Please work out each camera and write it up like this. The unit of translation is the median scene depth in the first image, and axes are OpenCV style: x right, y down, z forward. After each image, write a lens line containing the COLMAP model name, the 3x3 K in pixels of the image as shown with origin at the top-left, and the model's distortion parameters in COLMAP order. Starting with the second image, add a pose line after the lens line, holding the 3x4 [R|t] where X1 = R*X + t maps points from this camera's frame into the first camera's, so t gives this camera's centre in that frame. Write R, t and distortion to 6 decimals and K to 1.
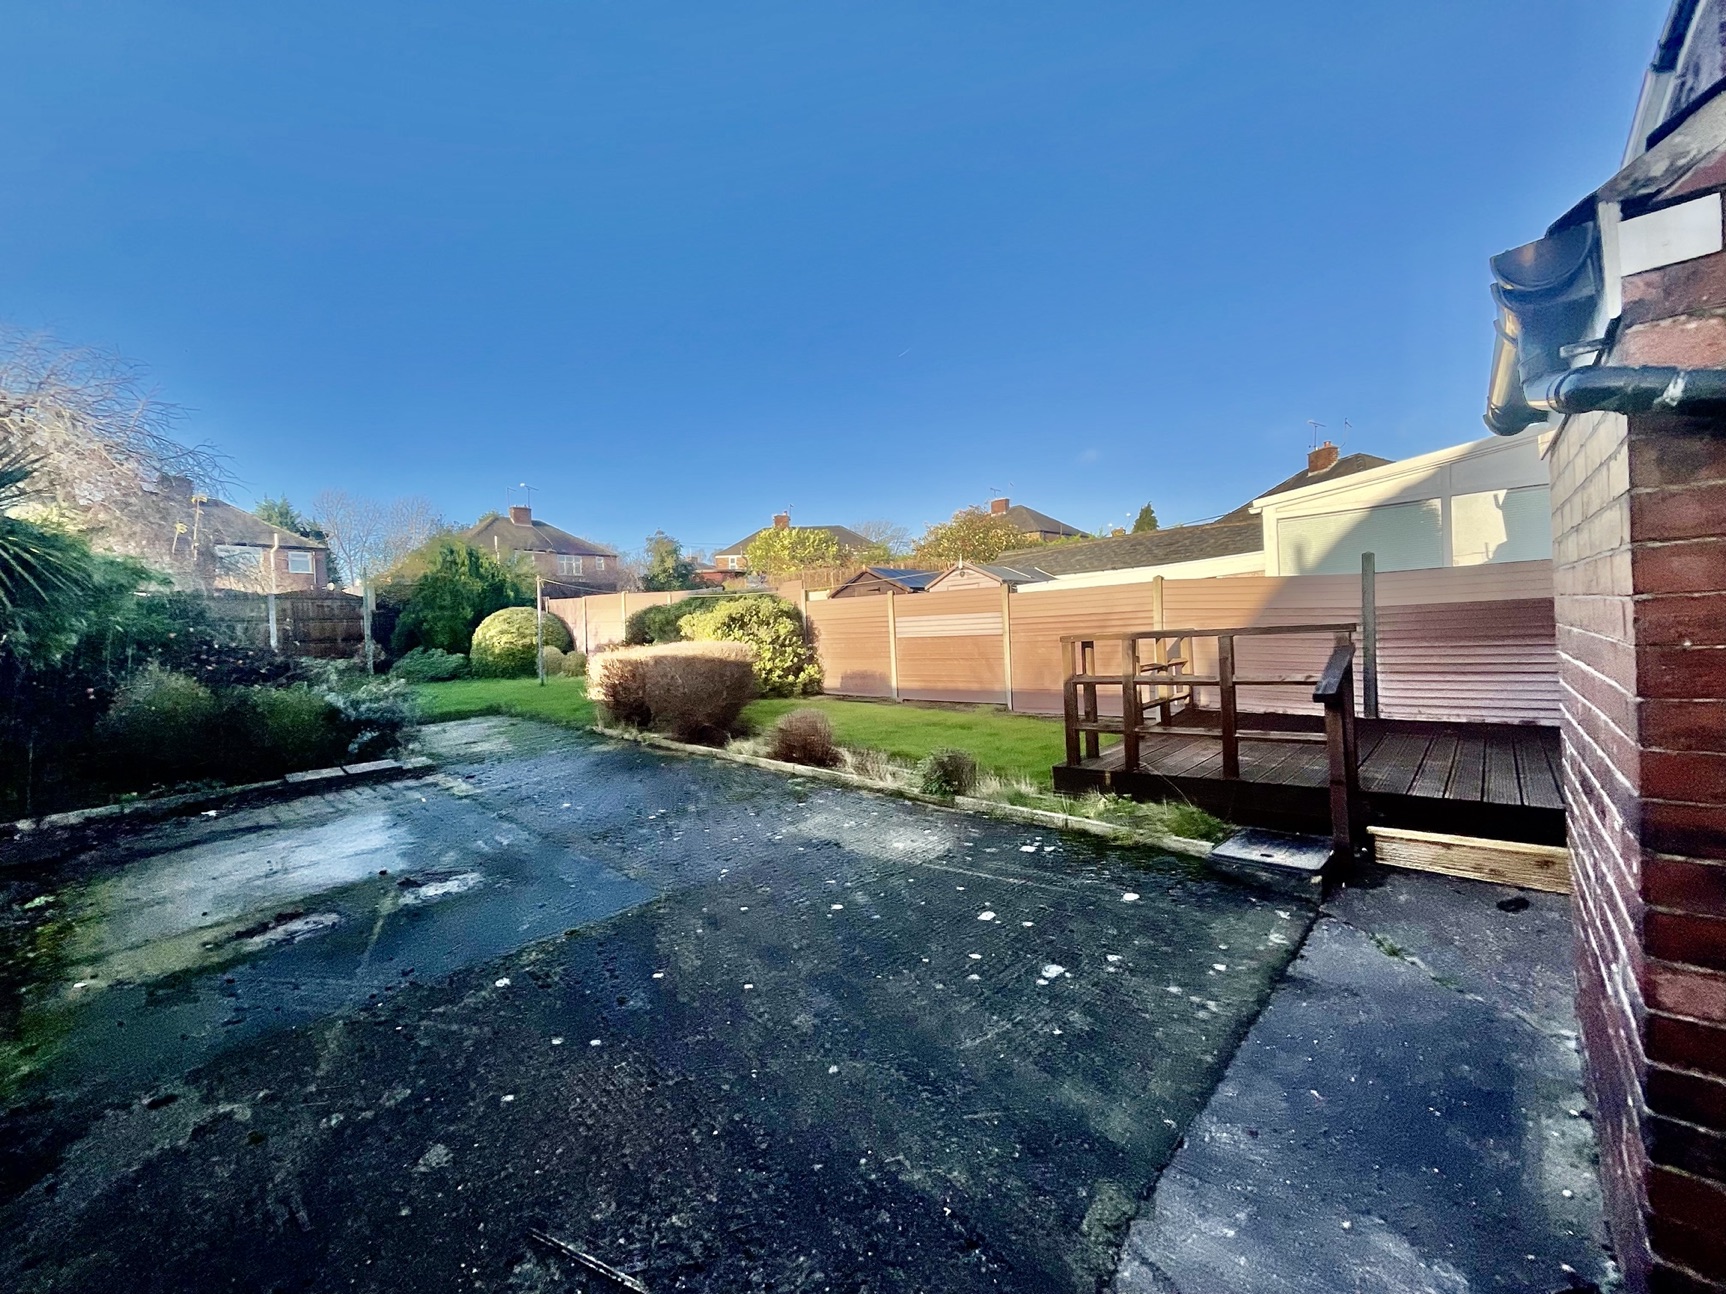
lens RADIAL K [[688.3, 0, 863.0], [0, 688.3, 647.0], [0, 0, 1]] dist [0.000793, 0.000064]
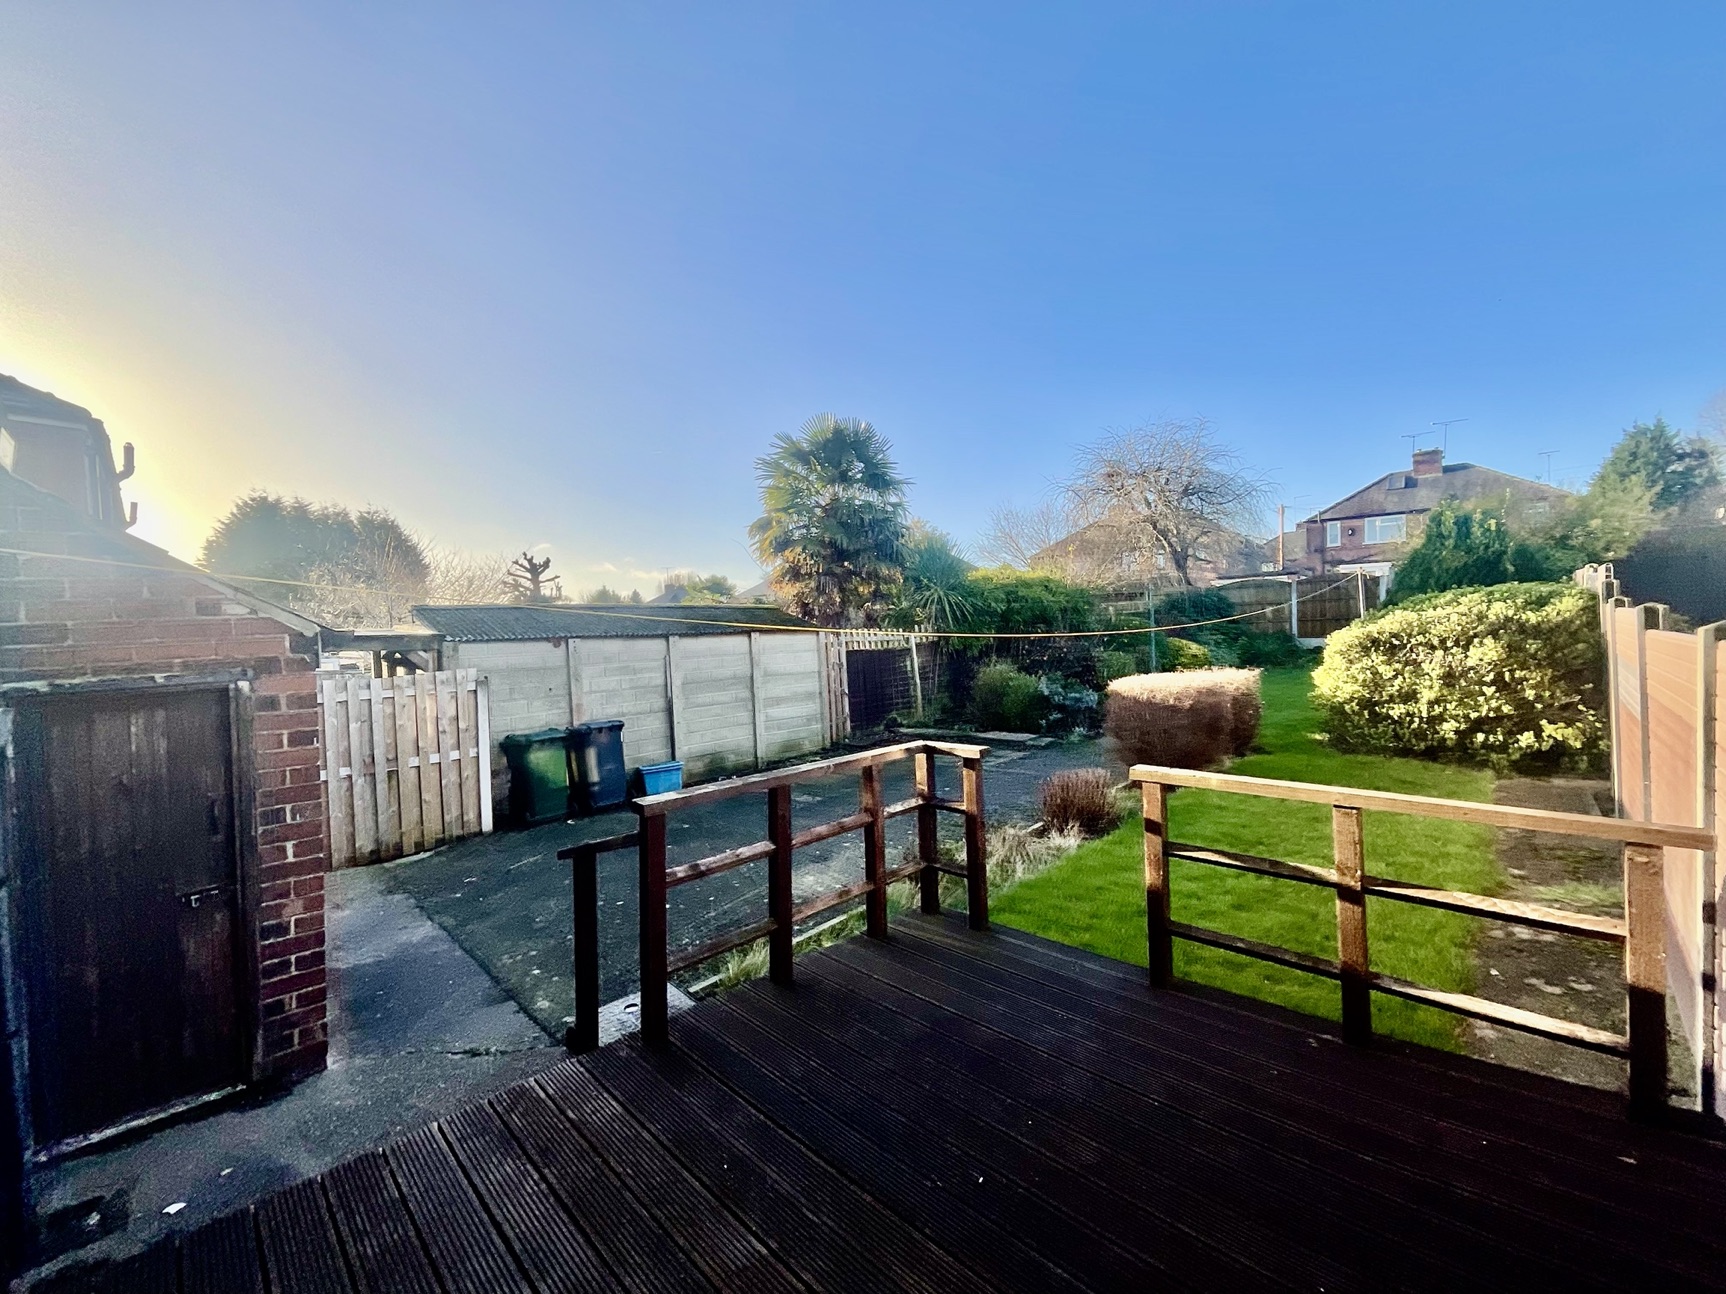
lens RADIAL K [[688.3, 0, 863.0], [0, 688.3, 647.0], [0, 0, 1]] dist [0.000793, 0.000064]
pose [[-0.029749, 0.067641, -0.997266, 0.528198], [0.016505, 0.997605, 0.067172, -0.086992], [0.999421, -0.014461, -0.030794, 0.482416]]
